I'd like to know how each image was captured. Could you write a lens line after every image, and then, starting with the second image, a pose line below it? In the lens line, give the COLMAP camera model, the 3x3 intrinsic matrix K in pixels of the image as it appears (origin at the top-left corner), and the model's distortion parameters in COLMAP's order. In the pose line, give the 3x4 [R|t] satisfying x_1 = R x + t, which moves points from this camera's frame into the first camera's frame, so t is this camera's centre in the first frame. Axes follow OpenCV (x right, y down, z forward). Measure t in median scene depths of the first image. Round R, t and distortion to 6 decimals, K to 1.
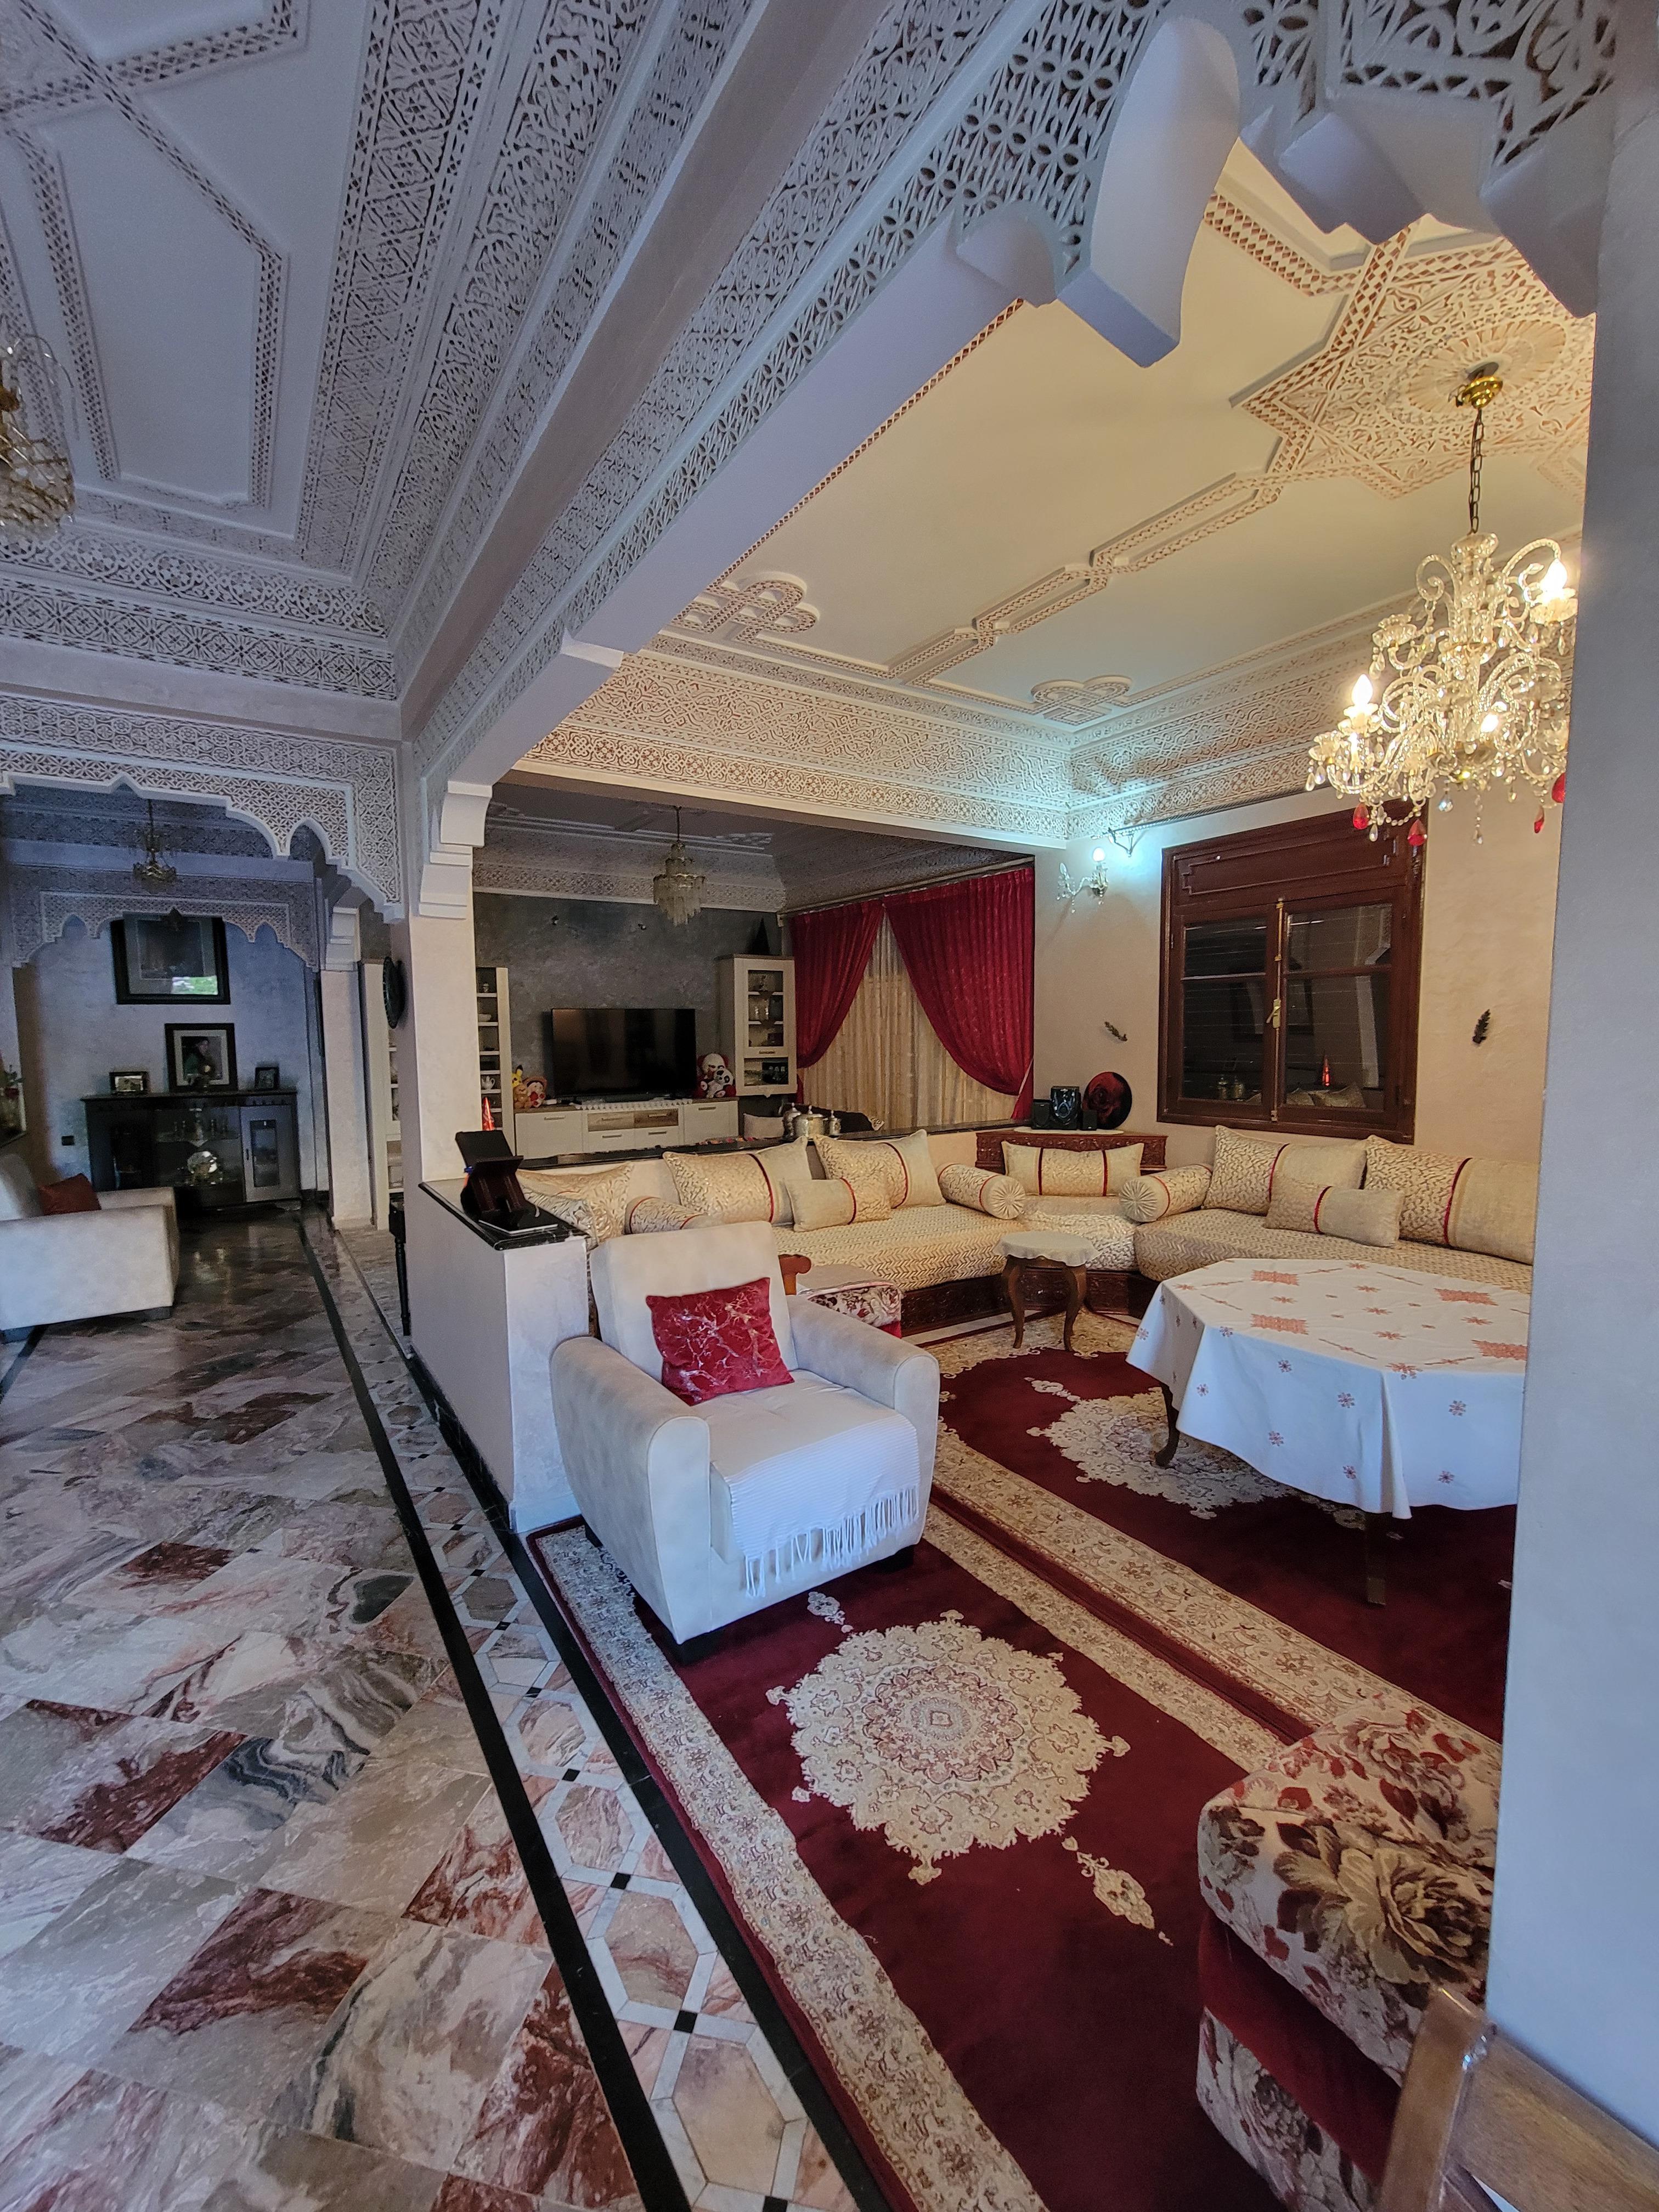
lens RADIAL K [[908.4, 0, 826.3], [0, 908.4, 1103.1], [0, 0, 1]] dist [0.001000, -0.000029]
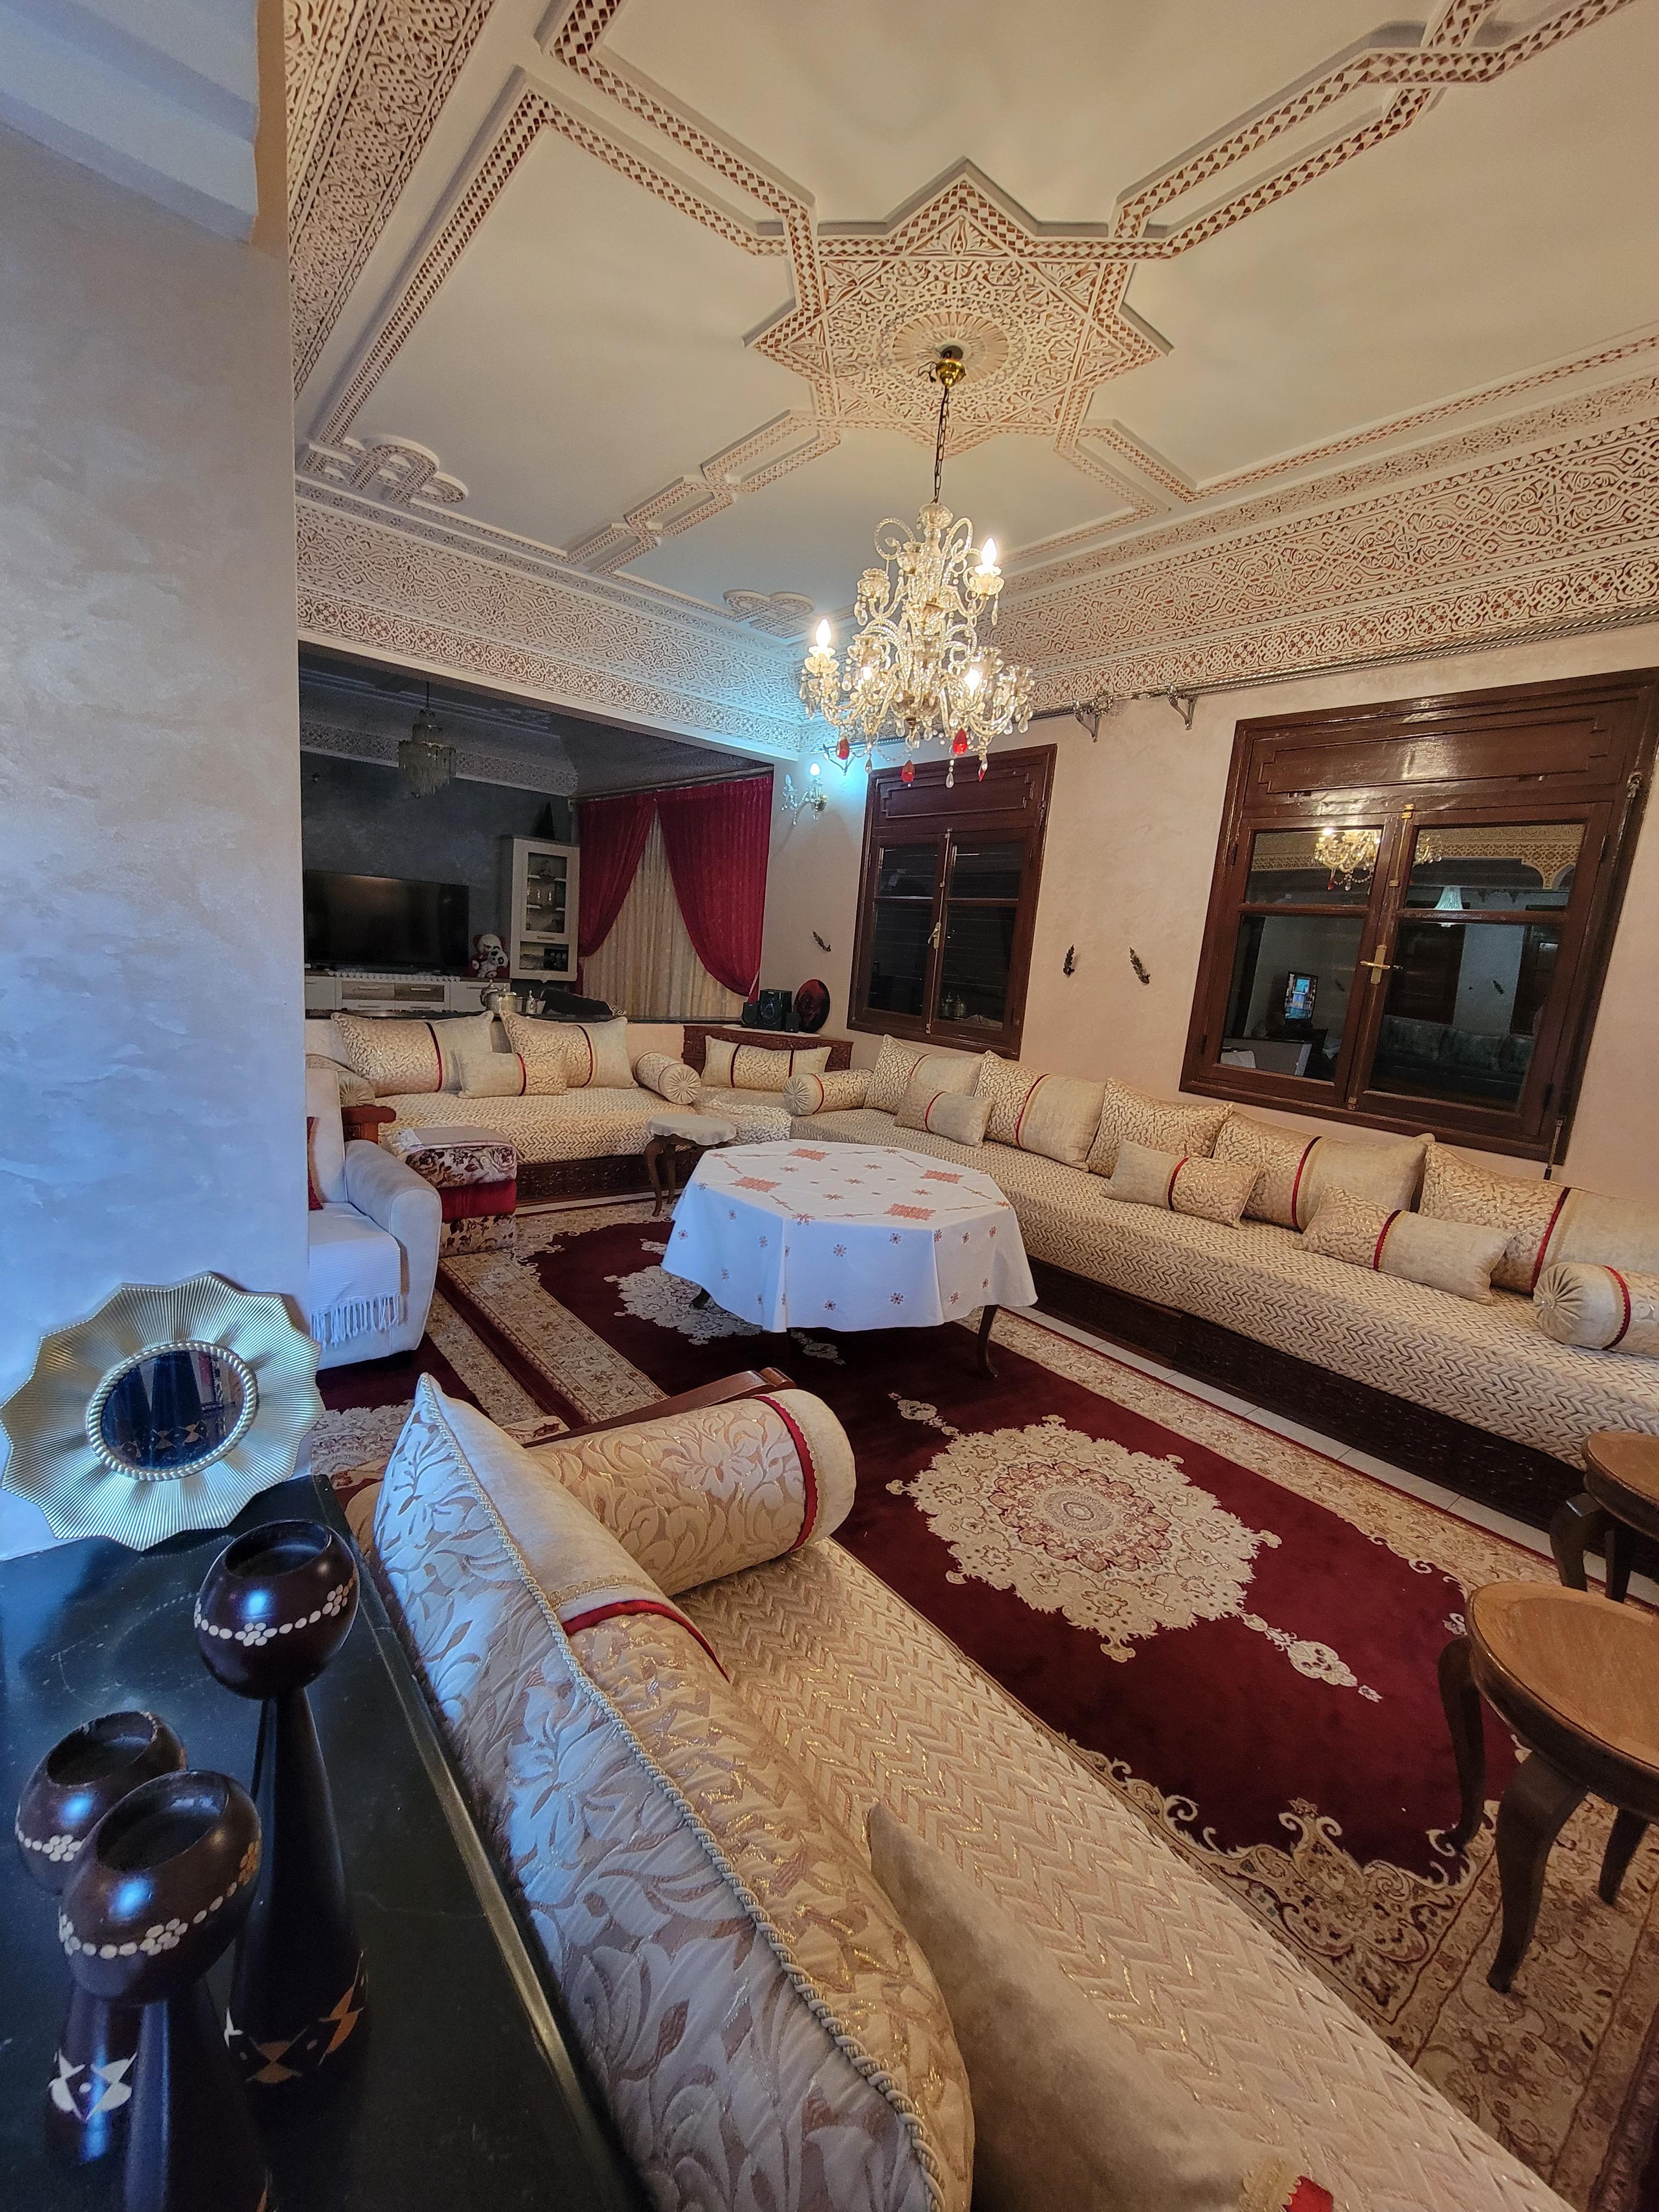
lens RADIAL K [[908.4, 0, 826.3], [0, 908.4, 1107.0], [0, 0, 1]] dist [0.001000, -0.000029]
pose [[0.989886, 0.072143, 0.122156, 0.216686], [-0.084289, 0.991672, 0.097371, 0.009957], [-0.114114, -0.106683, 0.987723, -0.082420]]
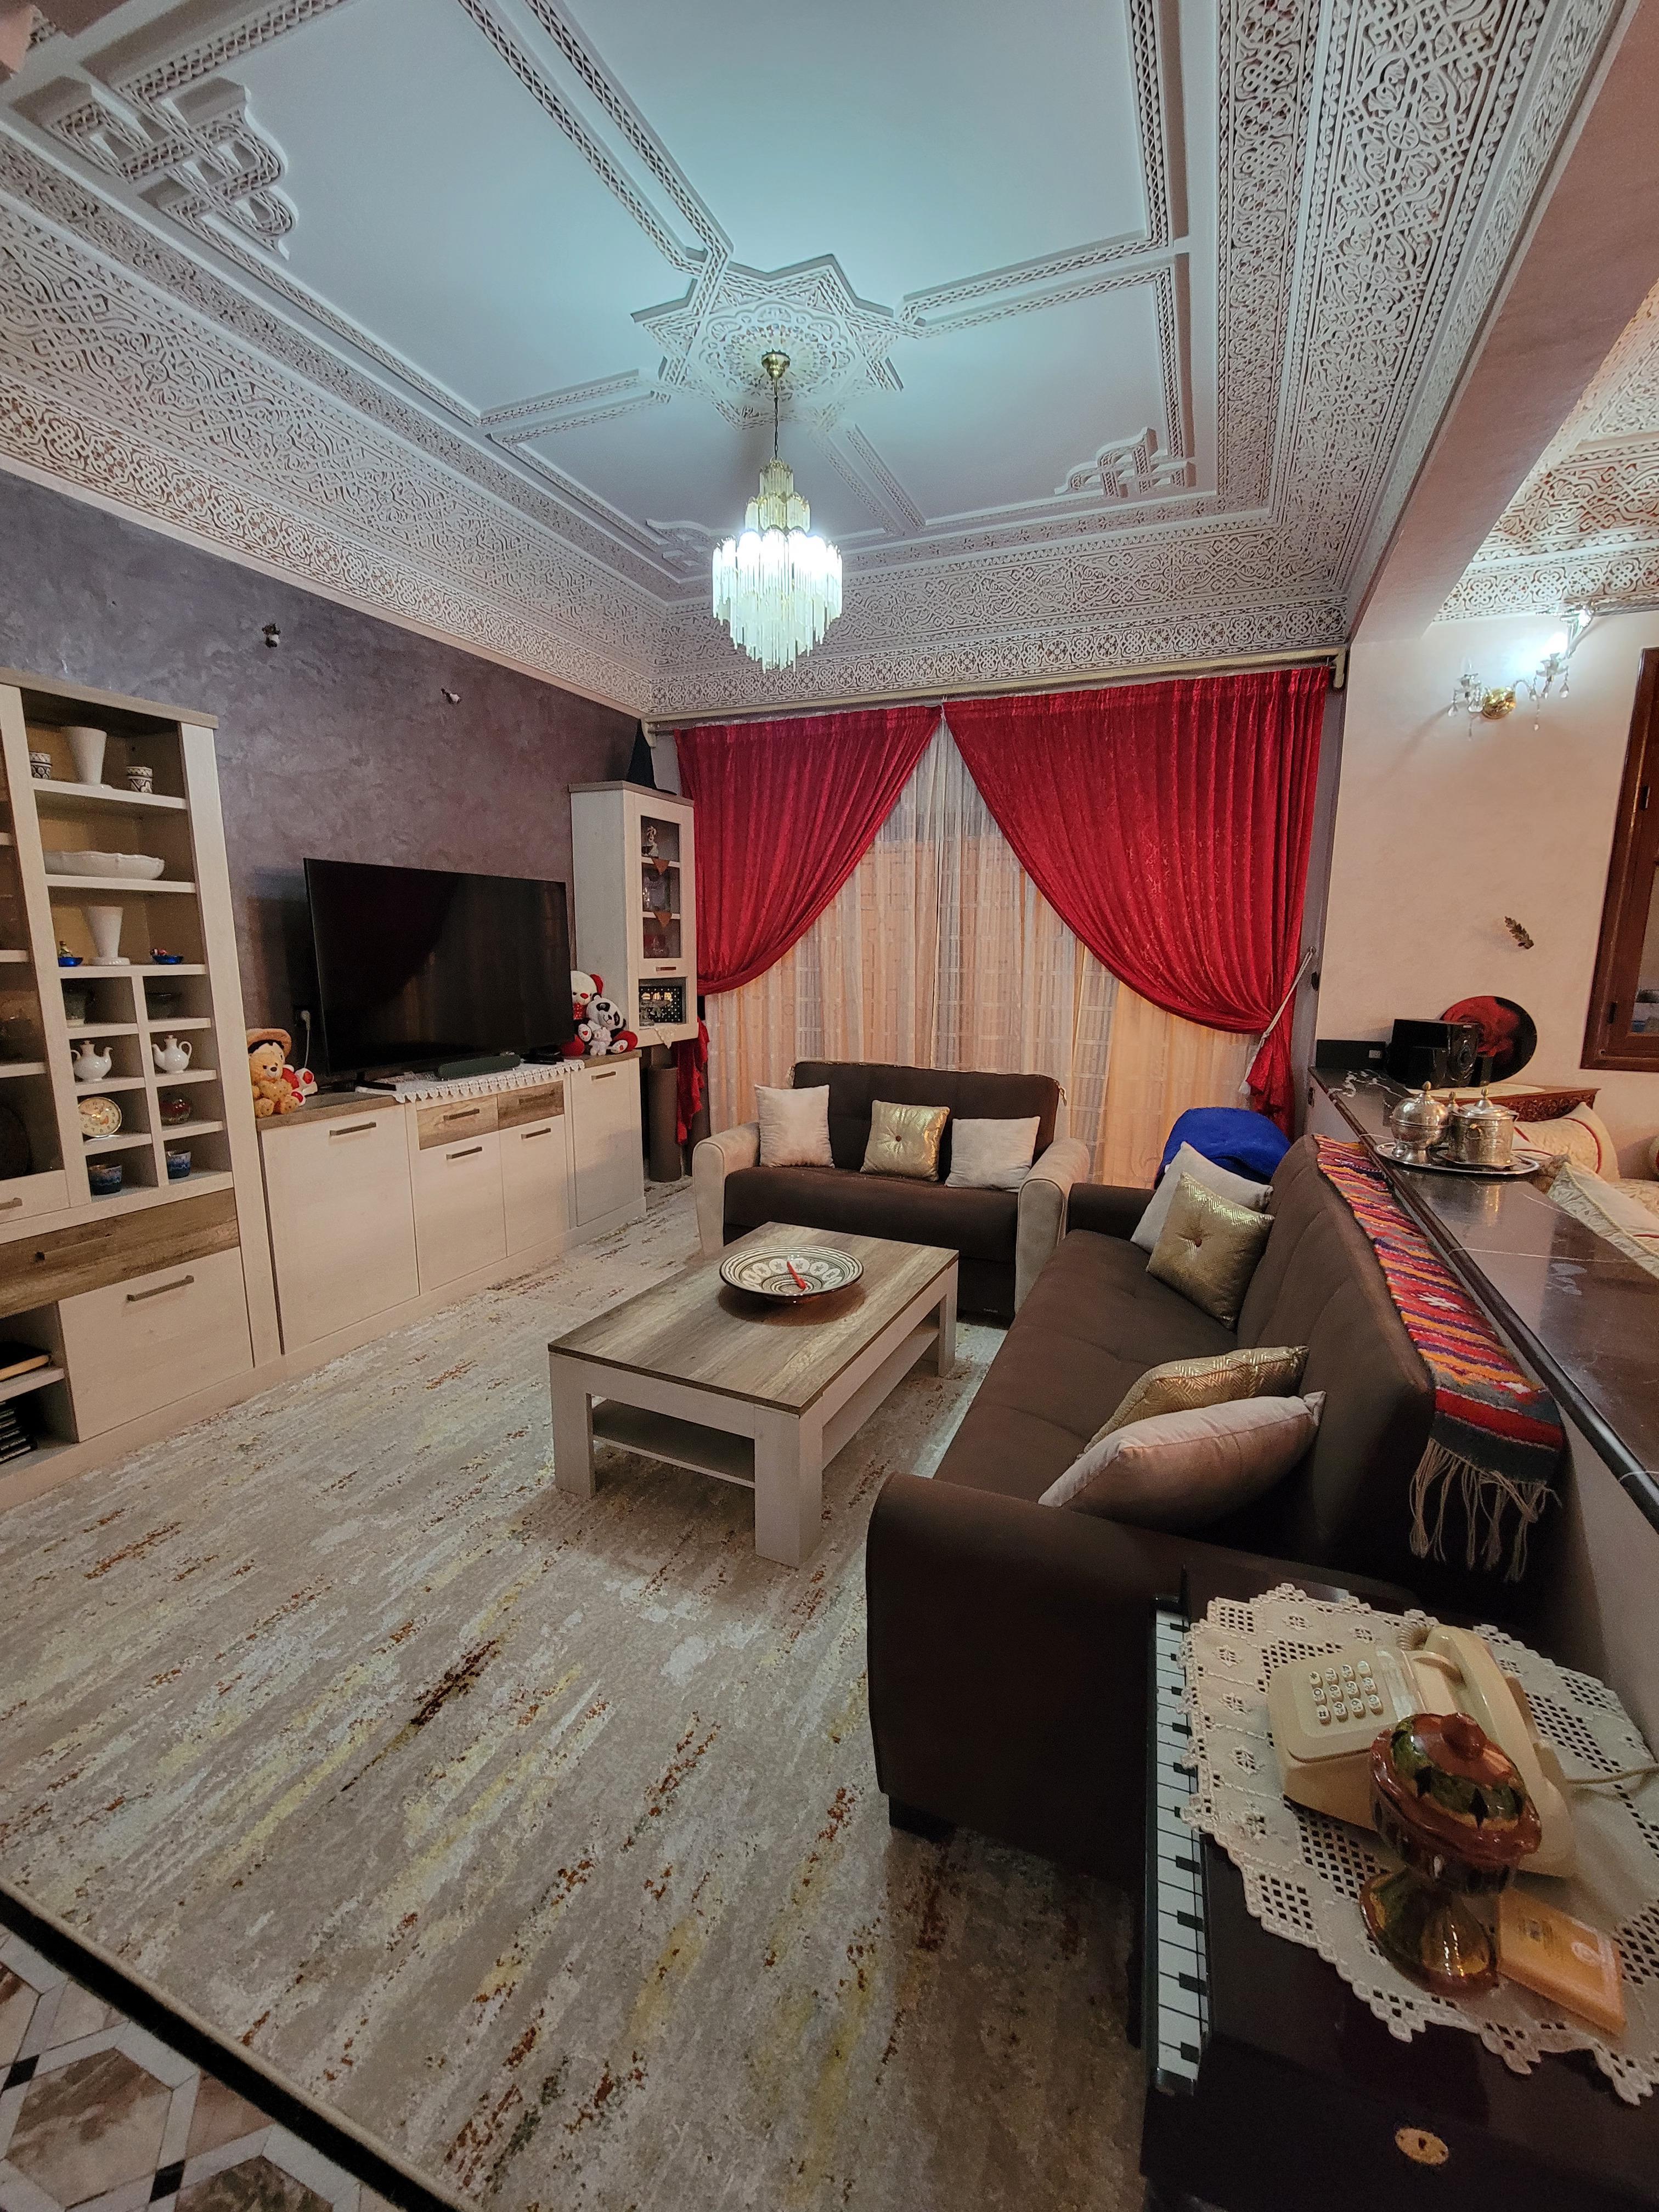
lens RADIAL K [[908.4, 0, 831.2], [0, 908.4, 1104.9], [0, 0, 1]] dist [0.001000, -0.000029]
pose [[0.824266, -0.084784, 0.559818, -0.494471], [0.032920, 0.994229, 0.102104, -0.041504], [-0.565244, -0.065732, 0.822300, 0.767275]]
